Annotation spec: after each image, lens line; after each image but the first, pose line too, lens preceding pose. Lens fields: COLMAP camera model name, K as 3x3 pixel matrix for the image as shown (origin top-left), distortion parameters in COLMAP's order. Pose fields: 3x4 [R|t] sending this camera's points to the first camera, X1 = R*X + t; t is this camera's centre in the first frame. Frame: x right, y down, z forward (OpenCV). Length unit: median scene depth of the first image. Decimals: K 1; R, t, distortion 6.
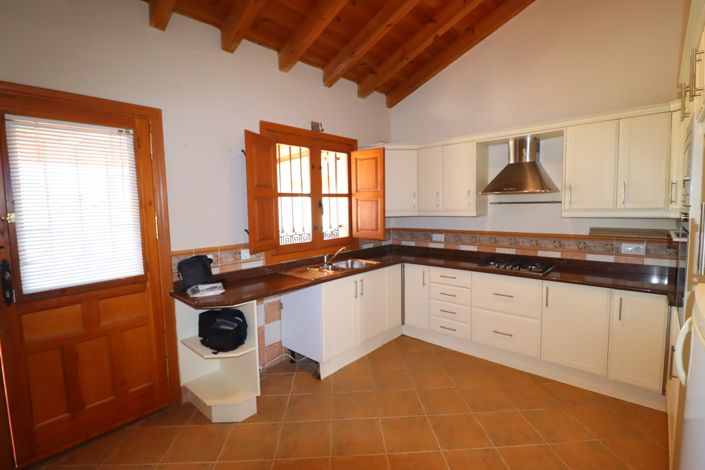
lens RADIAL K [[329.6, 0, 352.8], [0, 329.6, 237.4], [0, 0, 1]] dist [-0.000274, -0.009964]
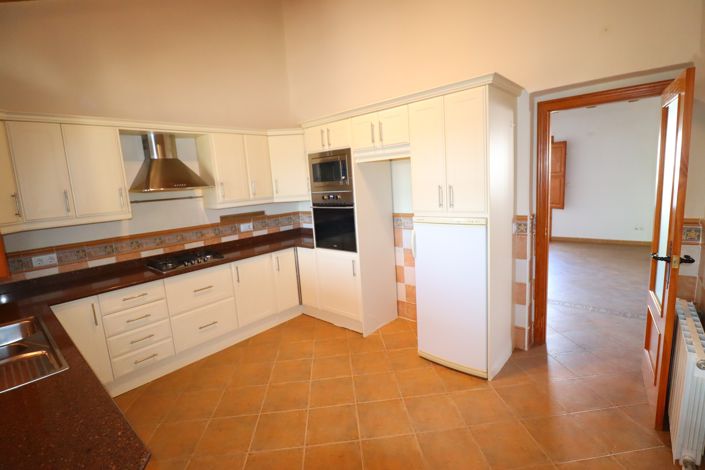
lens RADIAL K [[329.6, 0, 356.9], [0, 329.6, 229.6], [0, 0, 1]] dist [-0.000274, -0.009964]
pose [[-0.021539, -0.117286, 0.992865, -0.476067], [0.174099, 0.977481, 0.119246, -0.034471], [-0.984493, 0.175425, -0.000634, 0.441190]]
